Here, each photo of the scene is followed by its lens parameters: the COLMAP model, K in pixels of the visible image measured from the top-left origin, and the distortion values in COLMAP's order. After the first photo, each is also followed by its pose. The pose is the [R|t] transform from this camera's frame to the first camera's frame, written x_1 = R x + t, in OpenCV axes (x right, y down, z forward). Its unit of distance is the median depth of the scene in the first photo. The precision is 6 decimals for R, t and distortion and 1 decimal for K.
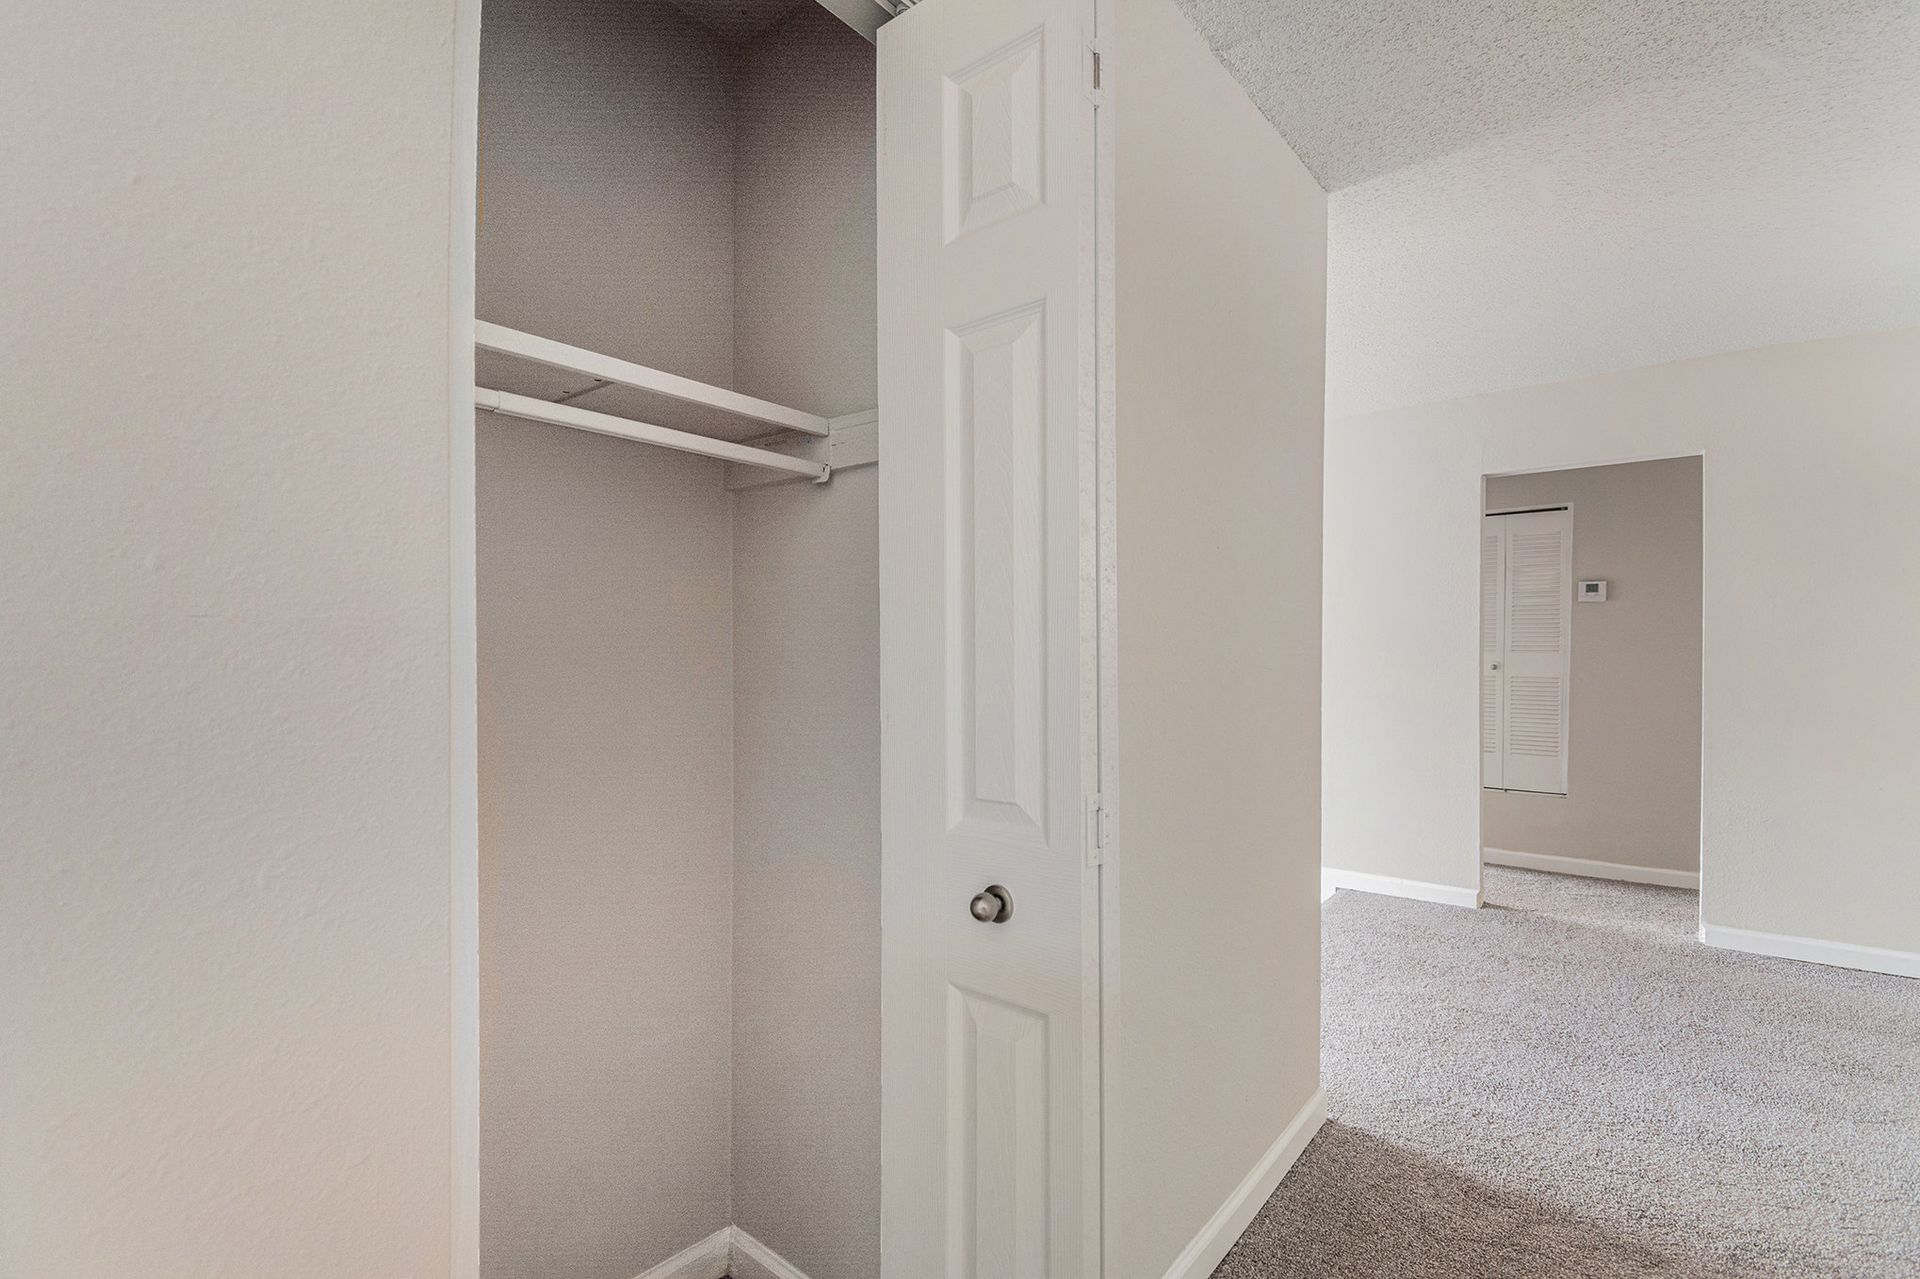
lens RADIAL K [[866.9, 0, 950.8], [0, 866.9, 643.8], [0, 0, 1]] dist [0.032837, -0.006897]
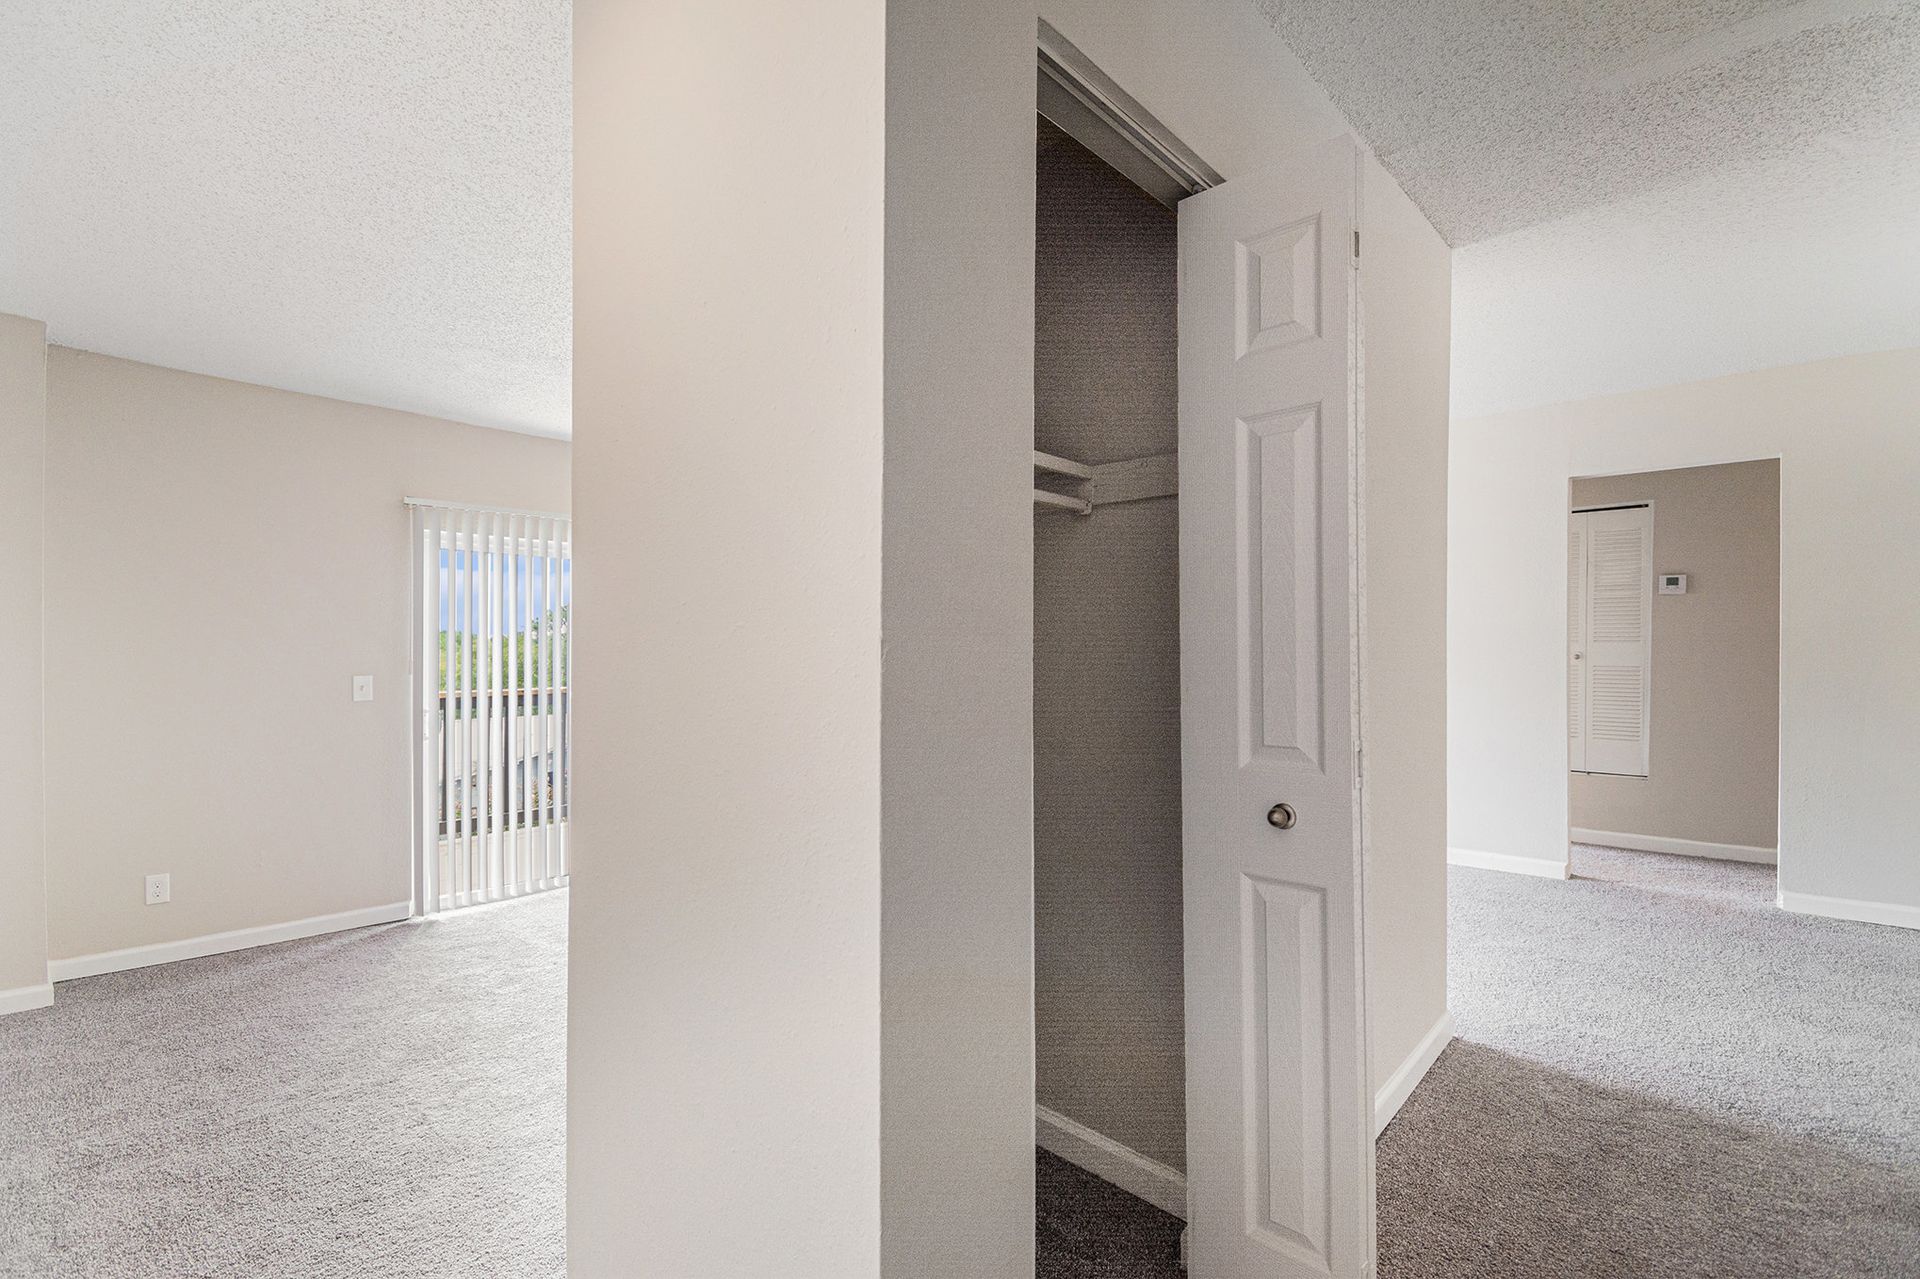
lens RADIAL K [[866.9, 0, 967.3], [0, 866.9, 646.4], [0, 0, 1]] dist [0.032837, -0.006897]
pose [[0.999316, -0.004968, -0.036643, -0.187630], [0.005338, 0.999936, 0.010012, -0.001544], [0.036591, -0.010201, 0.999278, -0.211329]]
